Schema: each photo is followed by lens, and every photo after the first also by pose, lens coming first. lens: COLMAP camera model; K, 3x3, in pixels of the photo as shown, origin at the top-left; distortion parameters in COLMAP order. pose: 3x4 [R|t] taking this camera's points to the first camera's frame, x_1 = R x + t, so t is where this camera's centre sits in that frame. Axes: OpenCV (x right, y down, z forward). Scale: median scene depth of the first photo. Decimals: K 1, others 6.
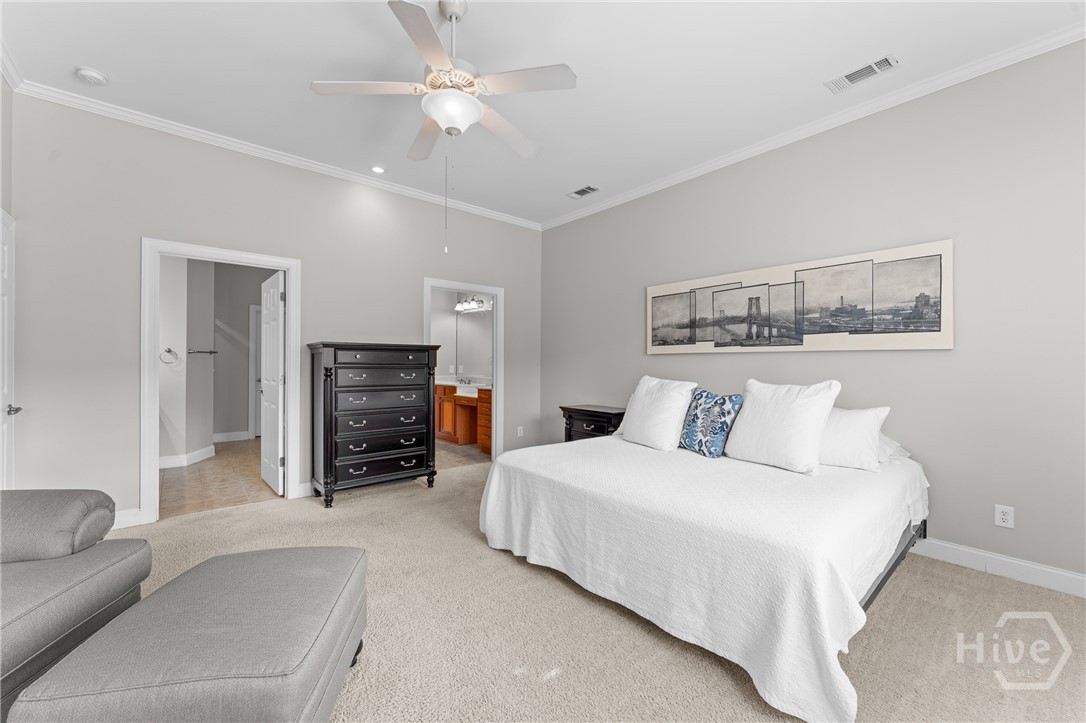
lens RADIAL K [[436.4, 0, 543.0], [0, 436.4, 361.5], [0, 0, 1]] dist [0.001528, 0.000073]
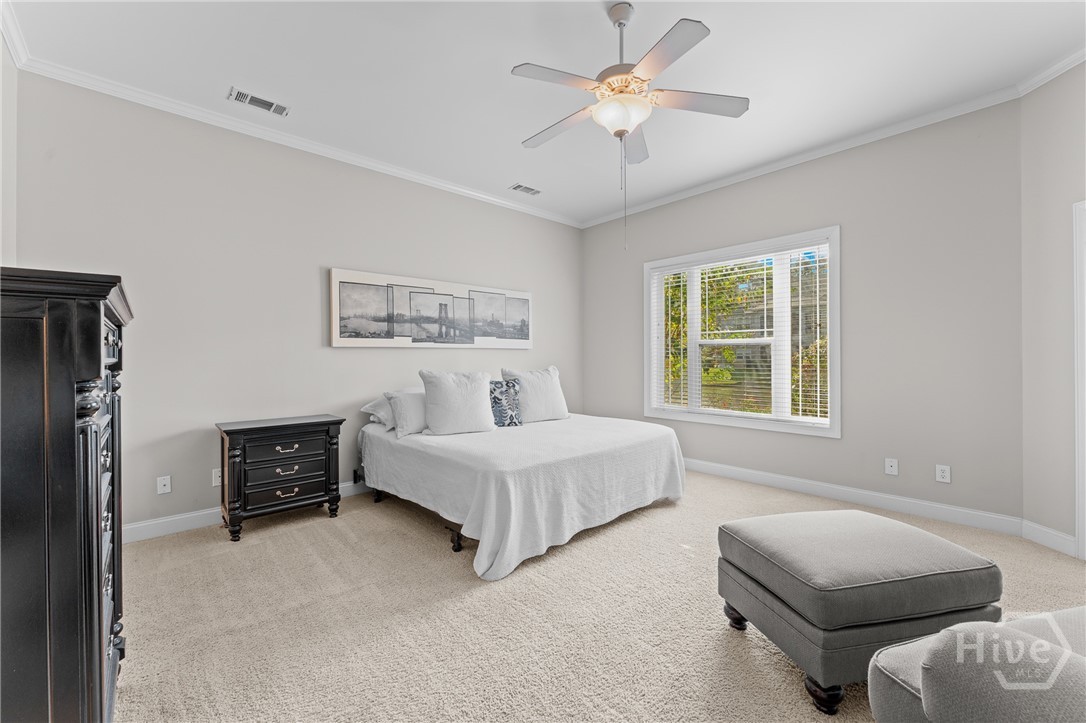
lens RADIAL K [[436.4, 0, 543.0], [0, 436.4, 361.5], [0, 0, 1]] dist [0.001528, 0.000073]
pose [[-0.037588, -0.012109, 0.999220, -0.751115], [0.002742, 0.999922, 0.012221, 0.002516], [-0.999290, 0.003199, -0.037552, 0.753092]]
